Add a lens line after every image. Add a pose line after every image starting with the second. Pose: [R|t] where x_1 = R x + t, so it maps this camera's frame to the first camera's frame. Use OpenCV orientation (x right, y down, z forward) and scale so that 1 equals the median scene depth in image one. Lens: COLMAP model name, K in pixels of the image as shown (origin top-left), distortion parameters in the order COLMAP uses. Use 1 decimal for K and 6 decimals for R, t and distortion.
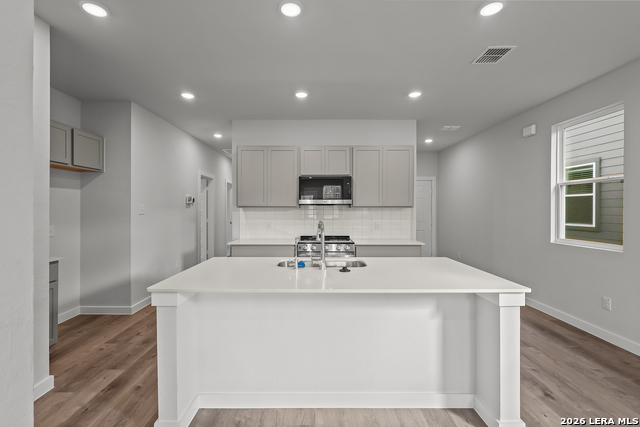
lens RADIAL K [[296.3, 0, 316.3], [0, 296.3, 210.0], [0, 0, 1]] dist [-0.005097, 0.001458]
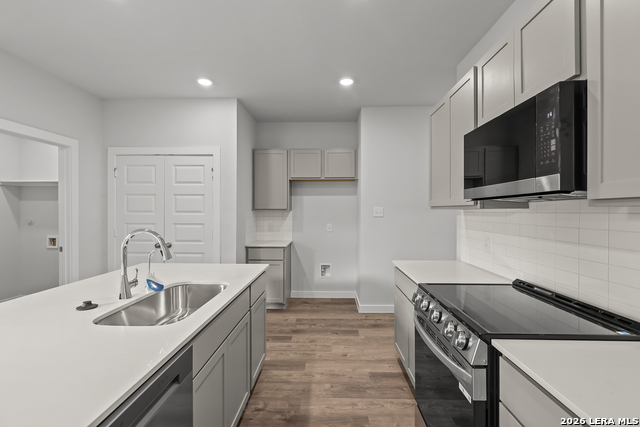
lens RADIAL K [[296.3, 0, 319.3], [0, 296.3, 213.7], [0, 0, 1]] dist [-0.005097, 0.001458]
pose [[-0.029625, 0.007454, -0.999533, 0.380971], [-0.001351, 0.999971, 0.007497, -0.002705], [0.999560, 0.001572, -0.029614, 0.804882]]
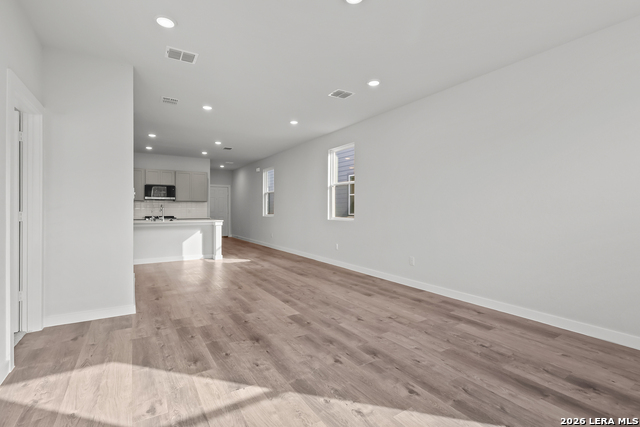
lens RADIAL K [[296.3, 0, 316.9], [0, 296.3, 212.3], [0, 0, 1]] dist [-0.005097, 0.001458]
pose [[0.853174, -0.004699, 0.521605, -0.110706], [-0.000355, 0.999954, 0.009590, 0.047729], [-0.521626, -0.008367, 0.853133, -1.242800]]
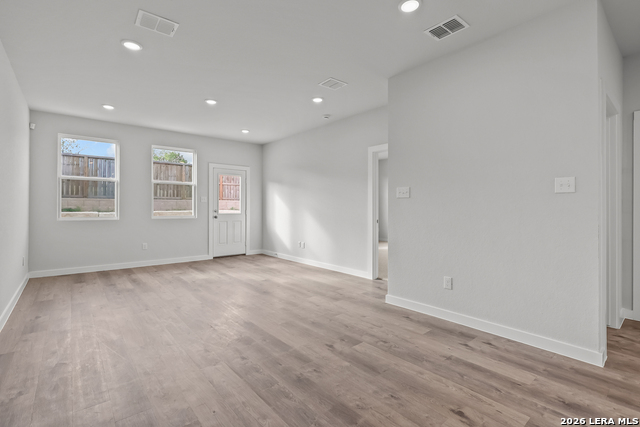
lens RADIAL K [[296.3, 0, 316.8], [0, 296.3, 206.7], [0, 0, 1]] dist [-0.005097, 0.001458]
pose [[-0.770485, -0.001251, -0.637457, 0.597172], [-0.000006, 0.999998, -0.001954, 0.043942], [0.637459, -0.001501, -0.770483, 0.215093]]
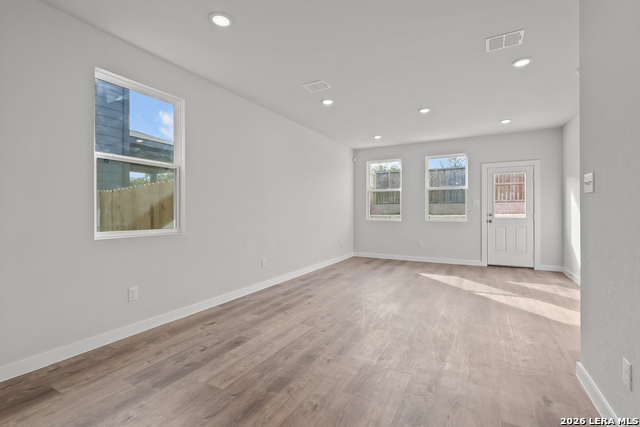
lens RADIAL K [[296.3, 0, 326.1], [0, 296.3, 212.8], [0, 0, 1]] dist [-0.005097, 0.001458]
pose [[-0.884628, 0.001963, 0.466293, 0.023020], [0.004490, 0.999981, 0.004309, 0.043904], [-0.466275, 0.005906, -0.884620, 0.316107]]
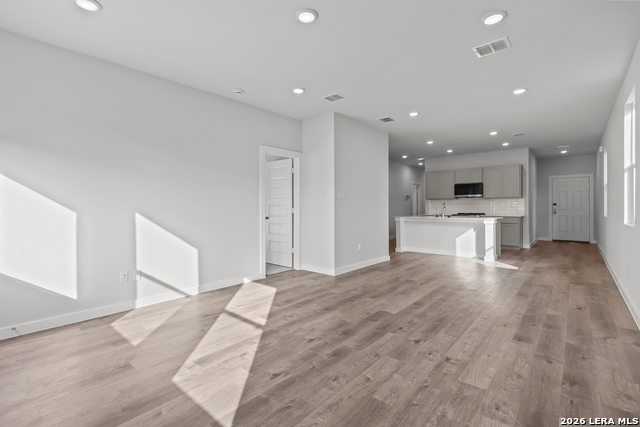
lens RADIAL K [[296.3, 0, 317.2], [0, 296.3, 208.8], [0, 0, 1]] dist [-0.005097, 0.001458]
pose [[0.748766, 0.003152, -0.662827, 0.615580], [0.001519, 0.999978, 0.006472, 0.047932], [0.662833, -0.005853, 0.748744, -1.254299]]
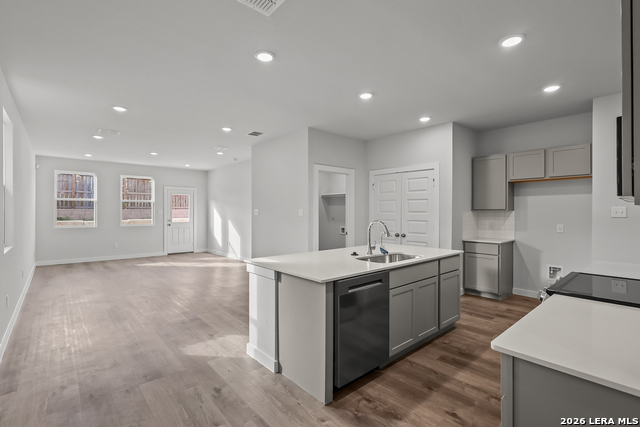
lens RADIAL K [[296.3, 0, 315.3], [0, 296.3, 213.7], [0, 0, 1]] dist [-0.005097, 0.001458]
pose [[-0.756104, 0.003447, -0.654442, 0.620197], [-0.000341, 0.999984, 0.005660, -0.000607], [0.654451, 0.004503, -0.756091, 1.034938]]
